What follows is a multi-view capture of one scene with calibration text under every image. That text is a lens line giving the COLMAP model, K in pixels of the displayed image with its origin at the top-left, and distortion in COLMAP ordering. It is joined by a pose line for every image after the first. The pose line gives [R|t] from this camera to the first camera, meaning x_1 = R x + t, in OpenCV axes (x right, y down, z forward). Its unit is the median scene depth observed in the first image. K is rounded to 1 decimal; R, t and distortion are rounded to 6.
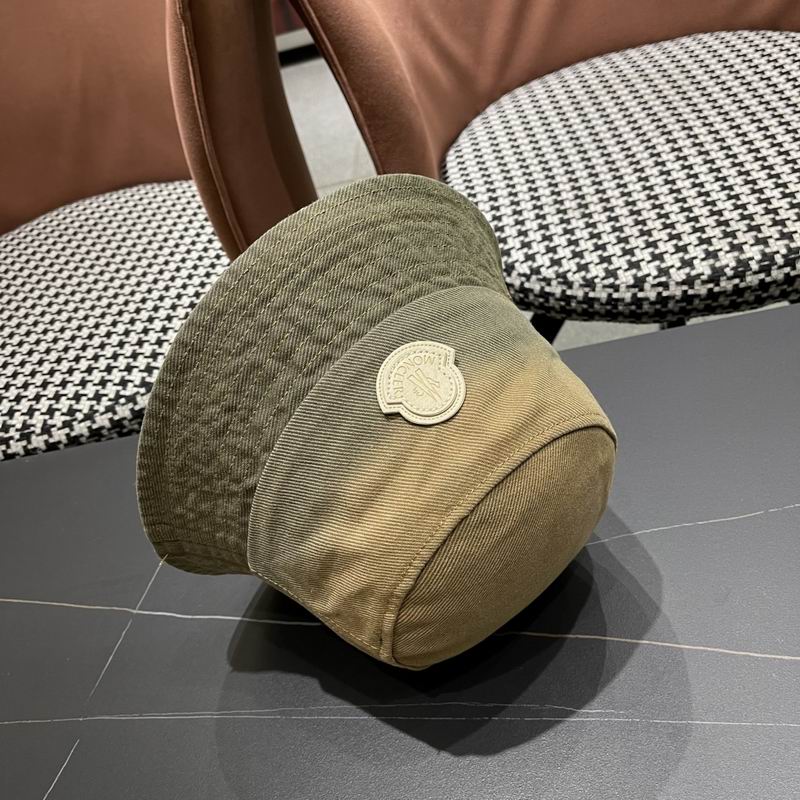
lens RADIAL K [[850.2, 0, 400.3], [0, 850.2, 403.1], [0, 0, 1]] dist [0.011468, 0.000000]
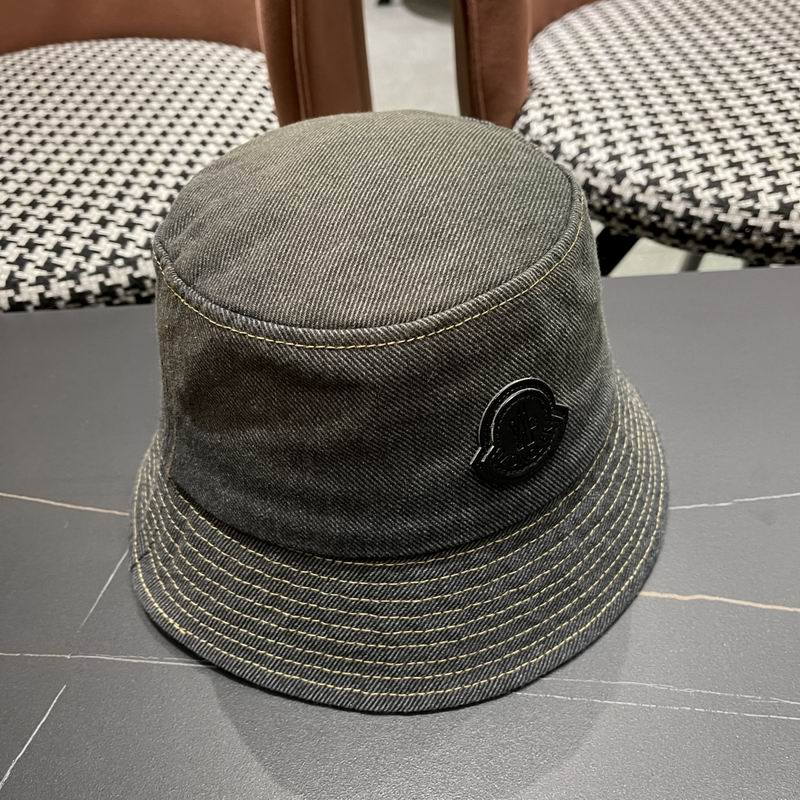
lens RADIAL K [[850.2, 0, 395.0], [0, 850.2, 405.4], [0, 0, 1]] dist [0.011468, 0.000000]
pose [[0.983377, 0.134261, 0.122247, -0.158669], [-0.134798, 0.990865, -0.003904, 0.095910], [-0.121655, -0.012639, 0.992492, 0.202235]]
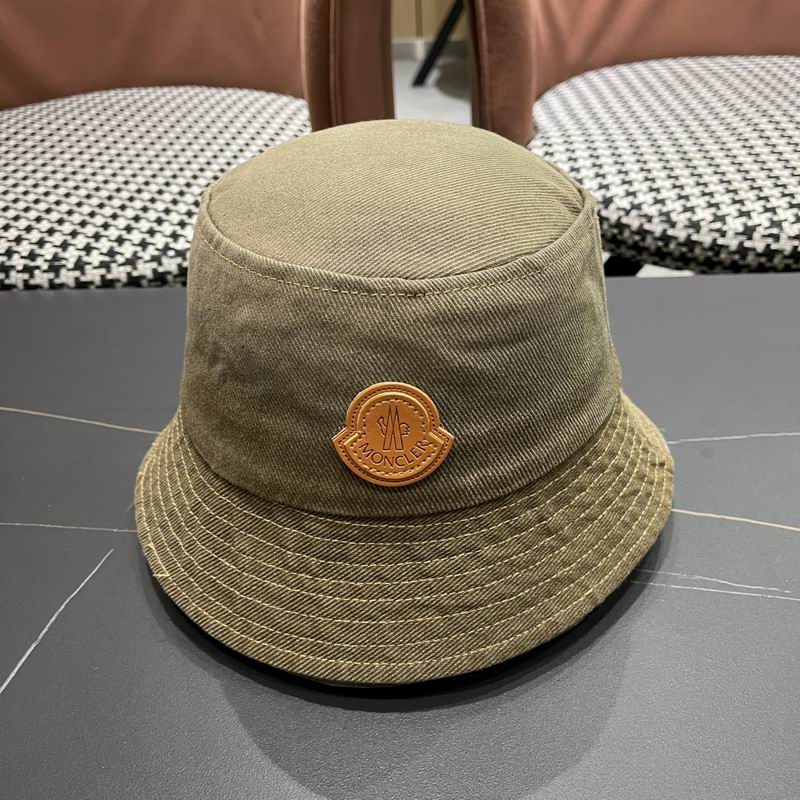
lens RADIAL K [[850.2, 0, 397.3], [0, 850.2, 395.6], [0, 0, 1]] dist [0.011468, 0.000000]
pose [[0.978490, 0.189157, 0.082320, -0.139394], [-0.180449, 0.978194, -0.102829, 0.194896], [-0.099976, 0.085763, 0.991287, 0.098885]]
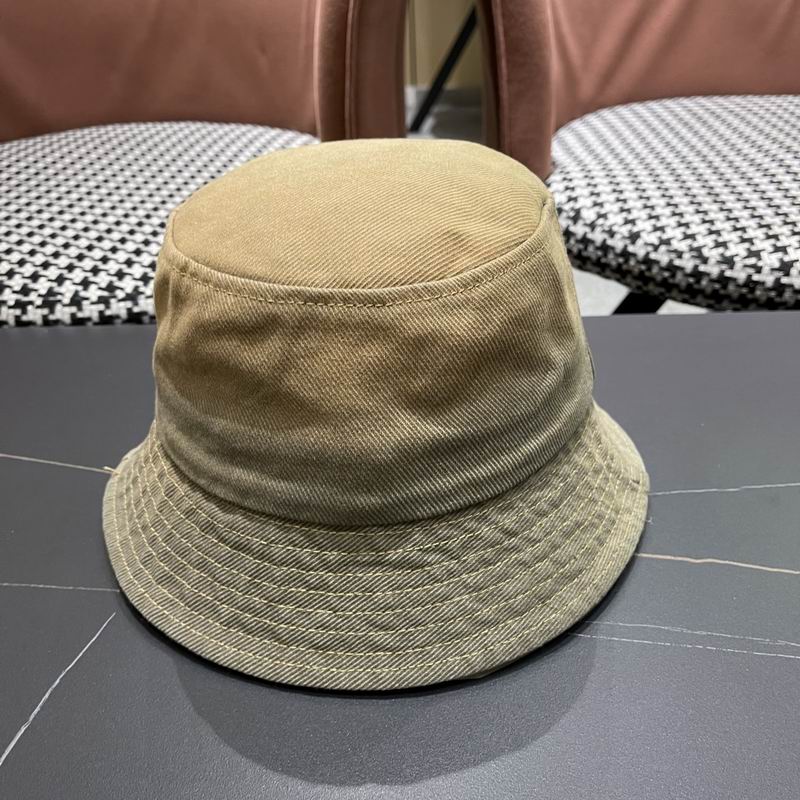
lens RADIAL K [[850.2, 0, 403.9], [0, 850.2, 403.1], [0, 0, 1]] dist [0.011468, 0.000000]
pose [[0.976606, 0.192896, 0.095035, -0.164549], [-0.177077, 0.972151, -0.153513, 0.198049], [-0.122000, 0.133093, 0.983566, 0.160597]]
